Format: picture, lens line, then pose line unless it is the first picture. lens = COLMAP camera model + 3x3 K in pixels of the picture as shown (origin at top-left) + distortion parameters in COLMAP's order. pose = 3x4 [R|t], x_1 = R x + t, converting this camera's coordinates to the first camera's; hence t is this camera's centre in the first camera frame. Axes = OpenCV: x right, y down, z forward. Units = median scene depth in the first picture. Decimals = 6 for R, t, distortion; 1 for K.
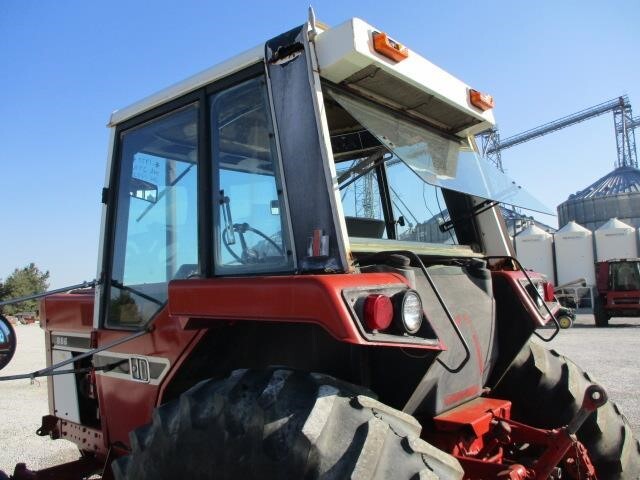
lens RADIAL K [[532.2, 0, 326.5], [0, 532.2, 234.8], [0, 0, 1]] dist [-0.046316, 0.022102]
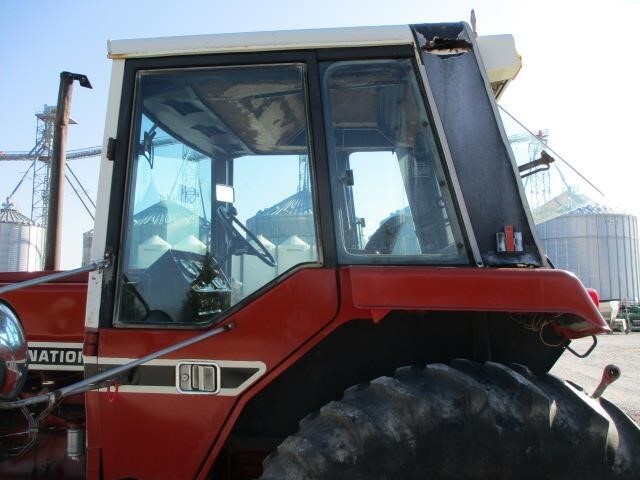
lens RADIAL K [[532.2, 0, 324.6], [0, 532.2, 234.5], [0, 0, 1]] dist [-0.046316, 0.022102]
pose [[0.830688, 0.088546, 0.549652, -0.625515], [-0.082089, 0.995961, -0.036382, 0.052793], [-0.550653, -0.014898, 0.834601, 0.232543]]
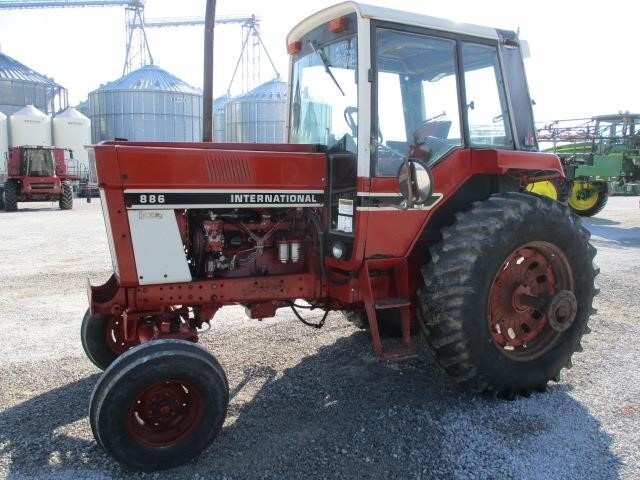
lens RADIAL K [[532.2, 0, 321.1], [0, 532.2, 235.0], [0, 0, 1]] dist [-0.046316, 0.022102]
pose [[0.413466, -0.072755, 0.907608, -1.851428], [-0.118596, 0.984008, 0.132907, 0.167377], [-0.902763, -0.162591, 0.398225, 0.579398]]
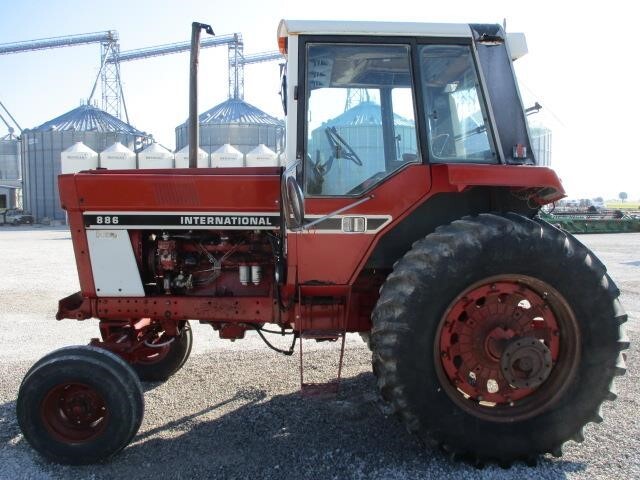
lens RADIAL K [[532.2, 0, 322.7], [0, 532.2, 234.4], [0, 0, 1]] dist [-0.046316, 0.022102]
pose [[0.745777, -0.013343, 0.666062, -1.334939], [-0.089924, 0.988633, 0.120491, 0.109456], [-0.660099, -0.149754, 0.736100, -0.016609]]
